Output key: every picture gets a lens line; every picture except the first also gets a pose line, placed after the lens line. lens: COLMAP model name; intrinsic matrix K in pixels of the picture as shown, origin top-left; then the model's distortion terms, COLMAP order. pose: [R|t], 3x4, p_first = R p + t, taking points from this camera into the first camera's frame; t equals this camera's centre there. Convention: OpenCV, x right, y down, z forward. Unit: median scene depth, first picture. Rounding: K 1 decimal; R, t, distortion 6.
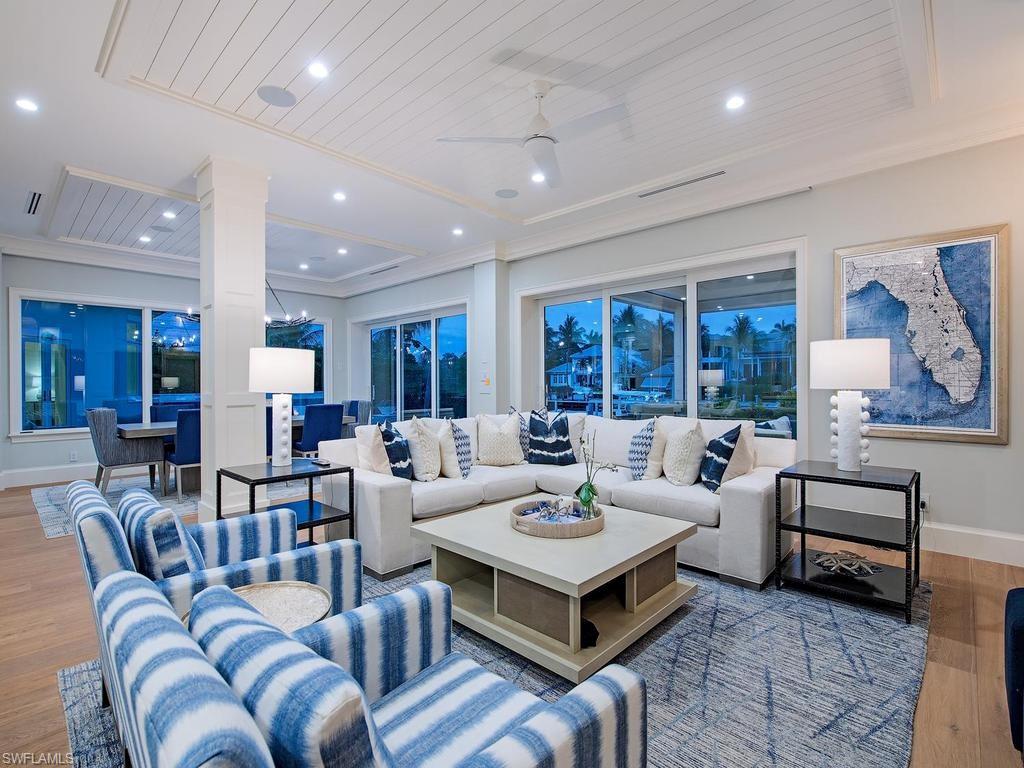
lens RADIAL K [[493.6, 0, 502.6], [0, 493.6, 382.8], [0, 0, 1]] dist [-0.003724, -0.001394]
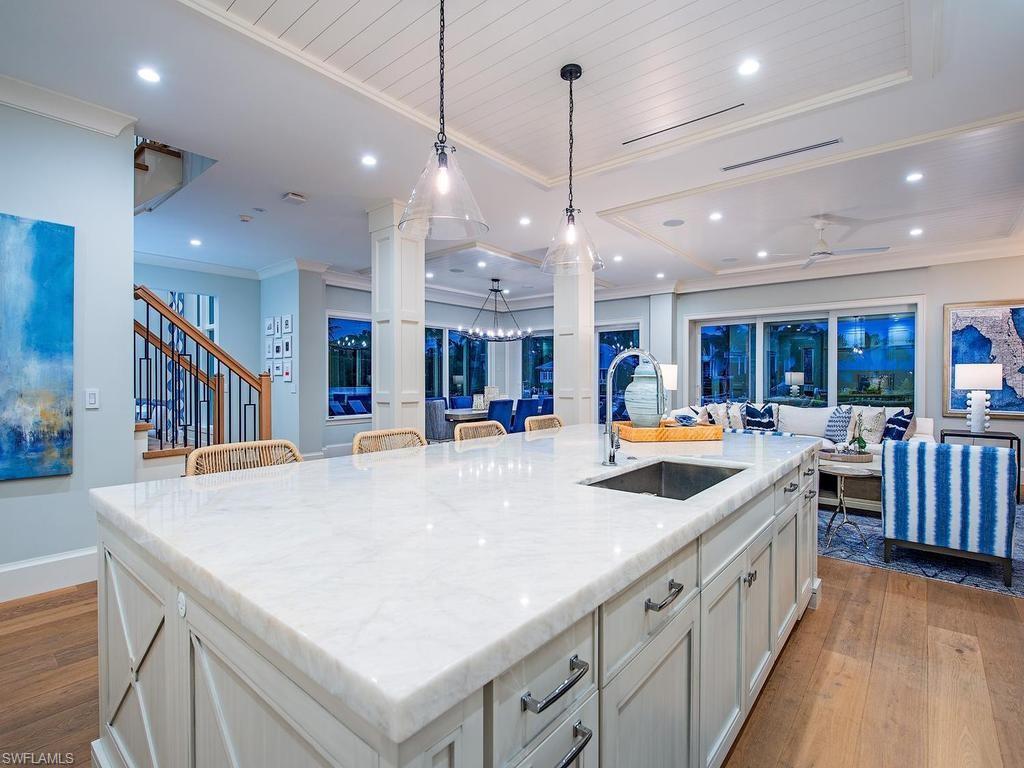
lens RADIAL K [[493.6, 0, 515.9], [0, 493.6, 385.6], [0, 0, 1]] dist [-0.003724, -0.001394]
pose [[0.998276, 0.004676, 0.058507, -0.907436], [-0.005544, 0.999877, 0.014678, -0.016289], [-0.058431, -0.014977, 0.998179, -0.600290]]
